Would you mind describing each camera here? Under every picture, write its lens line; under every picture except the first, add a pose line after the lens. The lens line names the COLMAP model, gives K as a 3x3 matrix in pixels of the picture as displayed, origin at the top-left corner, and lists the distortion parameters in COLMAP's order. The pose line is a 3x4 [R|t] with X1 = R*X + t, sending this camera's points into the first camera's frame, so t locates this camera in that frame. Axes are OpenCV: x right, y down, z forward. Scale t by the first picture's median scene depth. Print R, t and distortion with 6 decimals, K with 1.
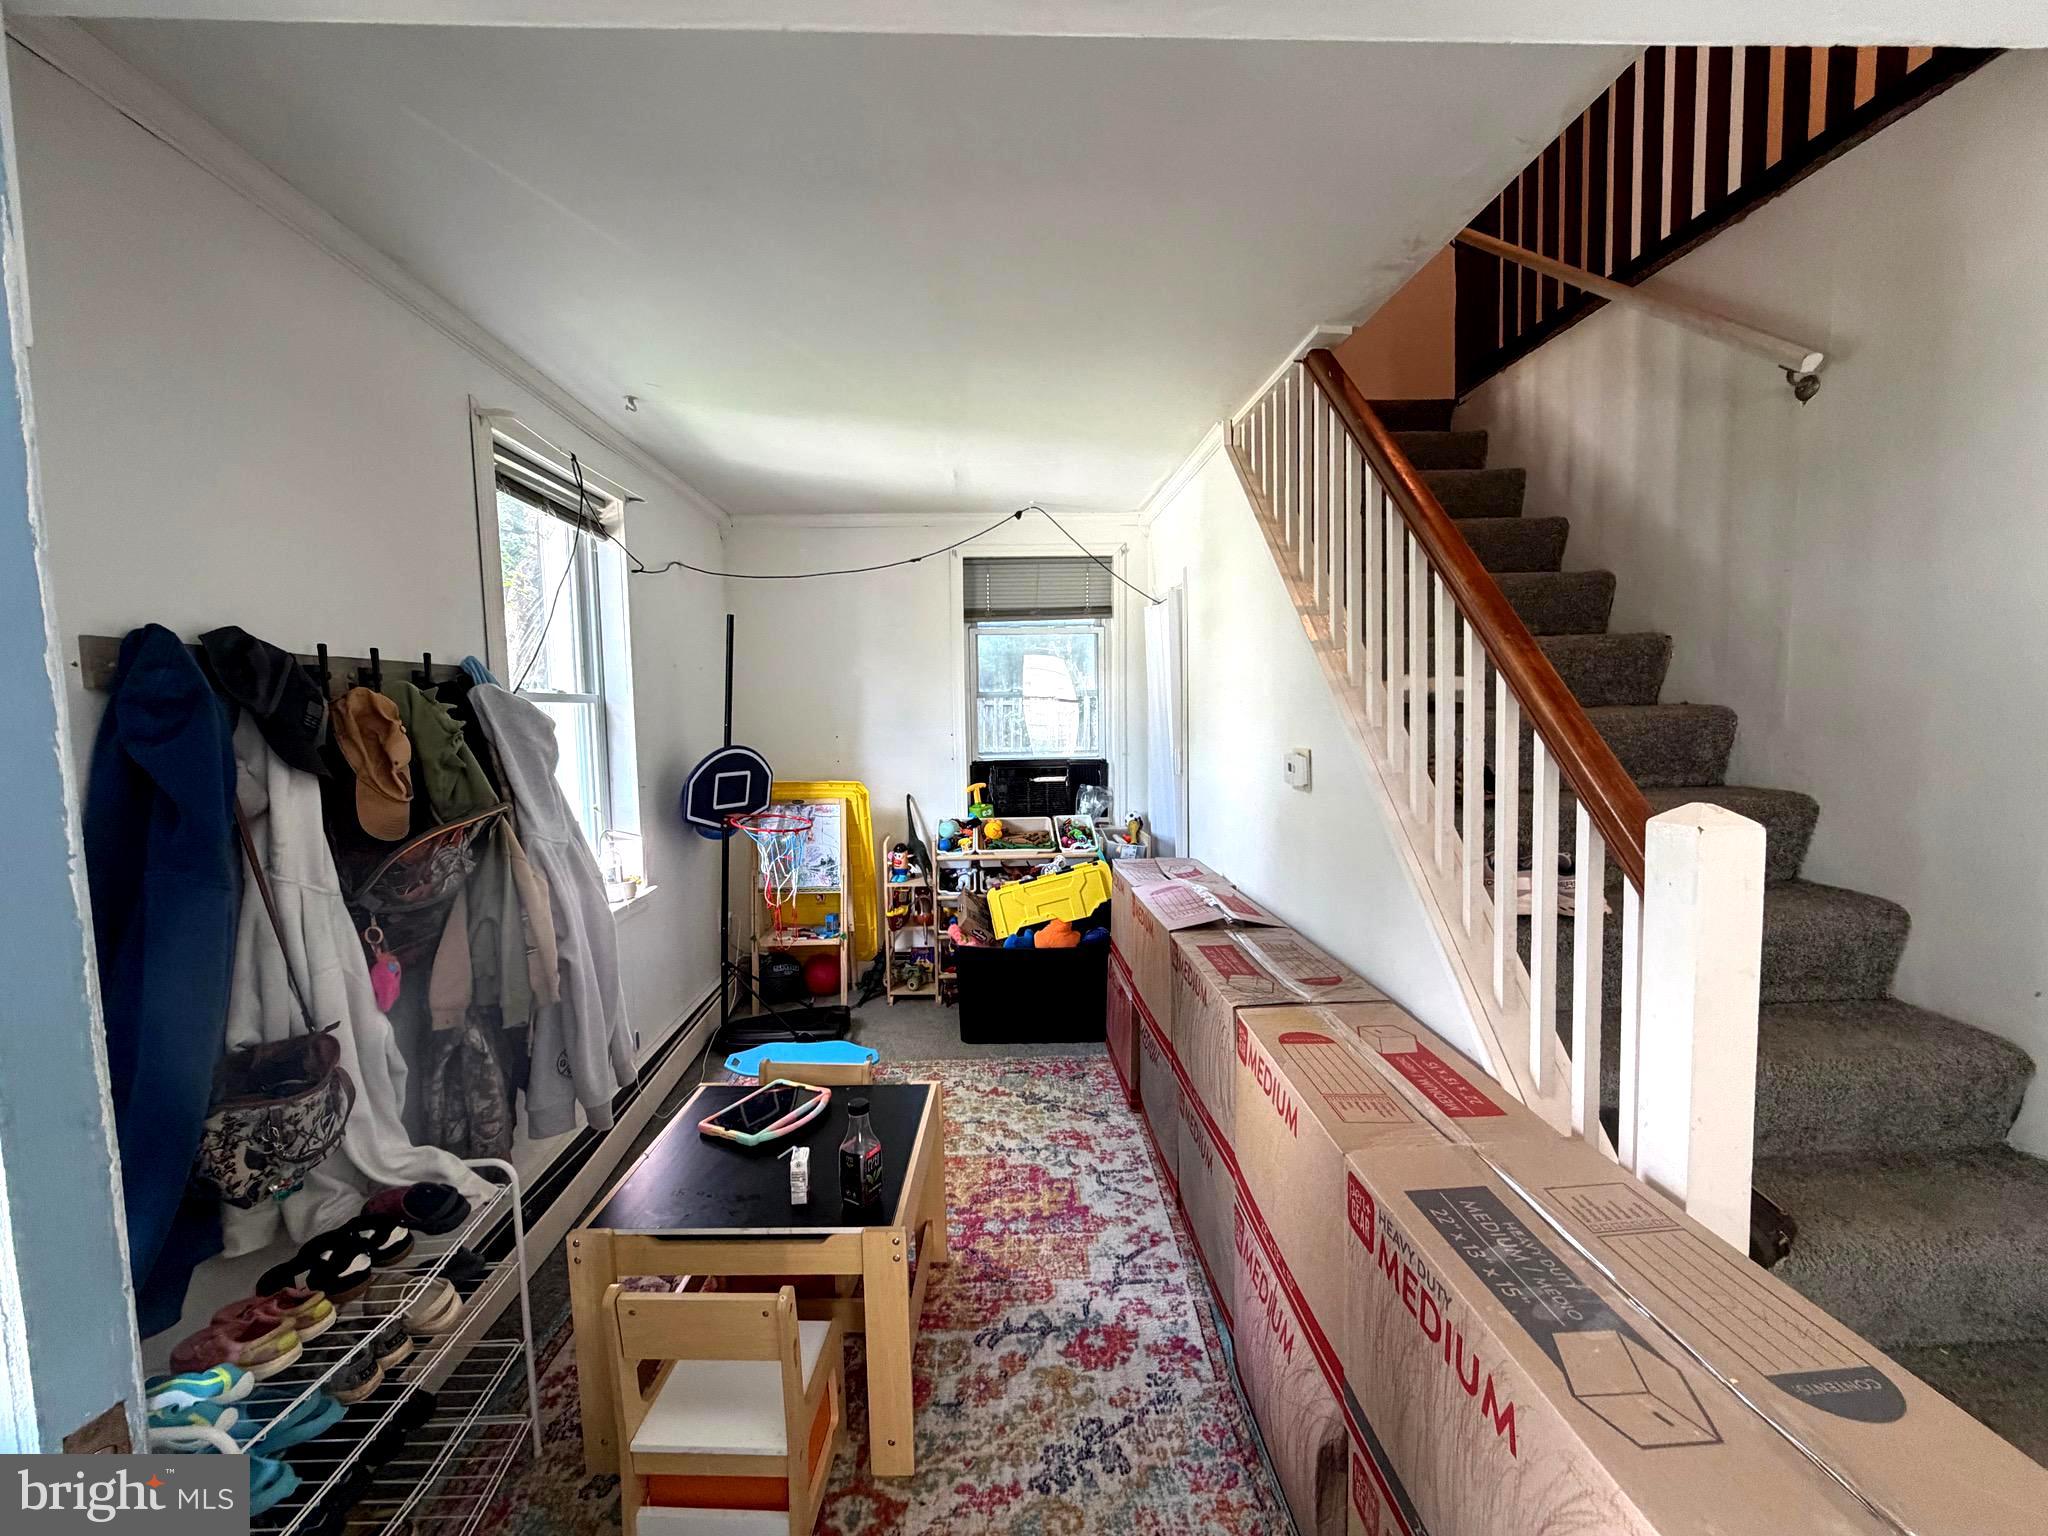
lens RADIAL K [[816.9, 0, 1014.1], [0, 816.9, 765.6], [0, 0, 1]] dist [-0.000581, 0.000061]
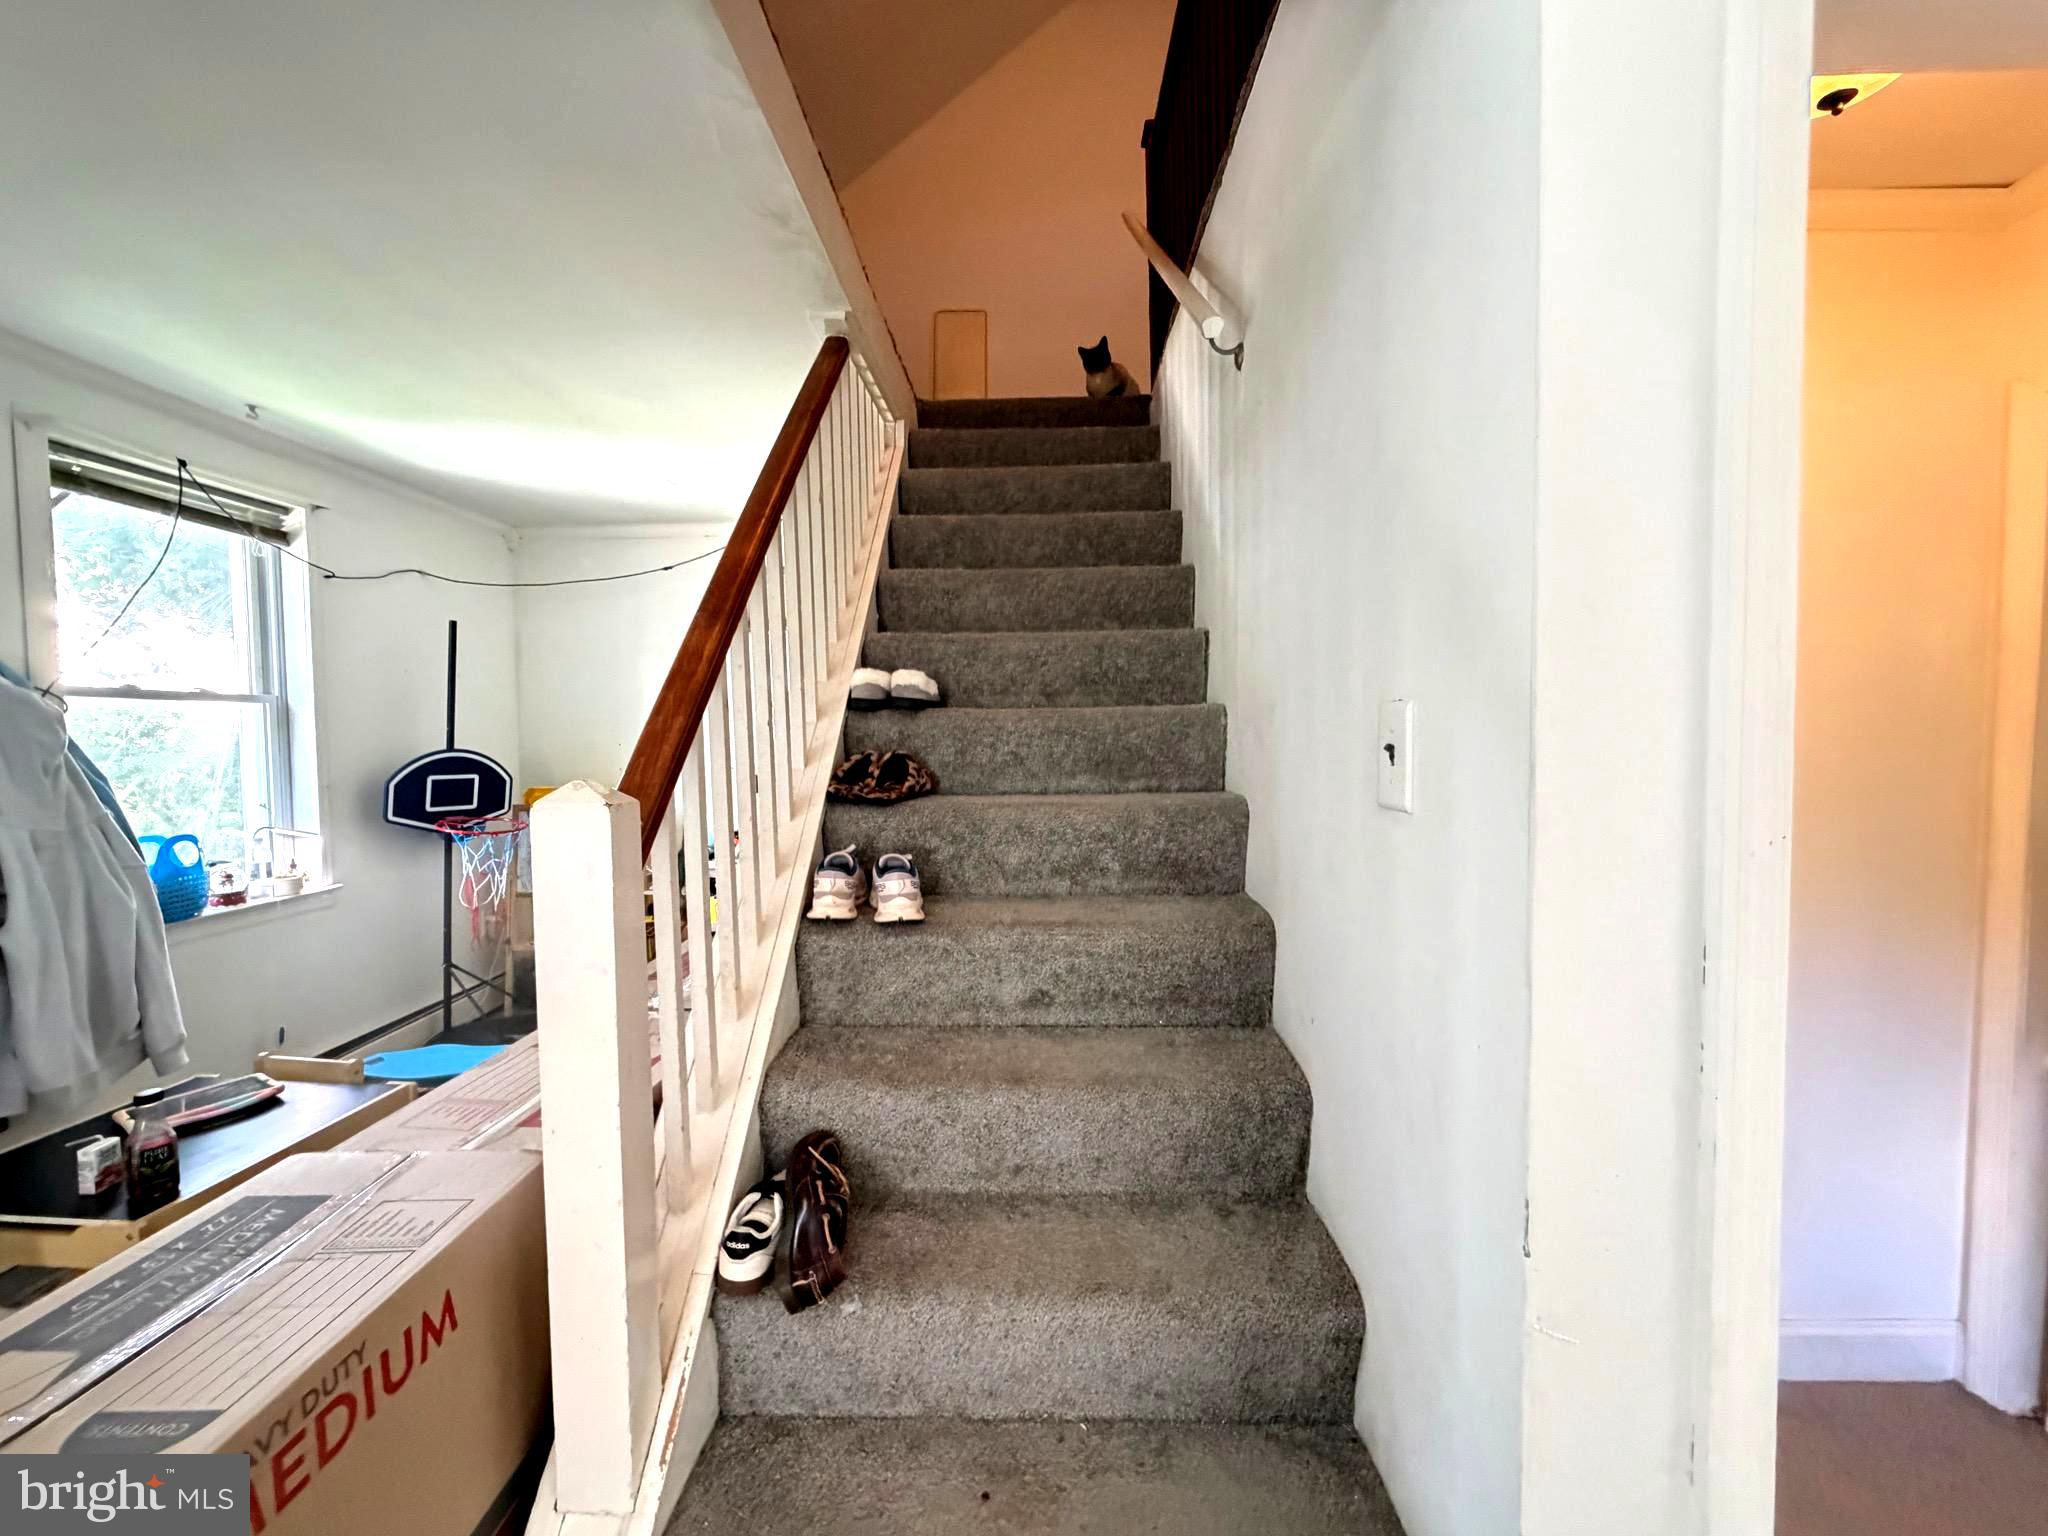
lens RADIAL K [[816.9, 0, 1014.1], [0, 816.9, 765.6], [0, 0, 1]] dist [-0.000581, 0.000061]
pose [[0.996979, 0.010754, -0.076918, 0.499830], [-0.012817, 0.999570, -0.026376, 0.016372], [0.076601, 0.027282, 0.996688, 0.047679]]
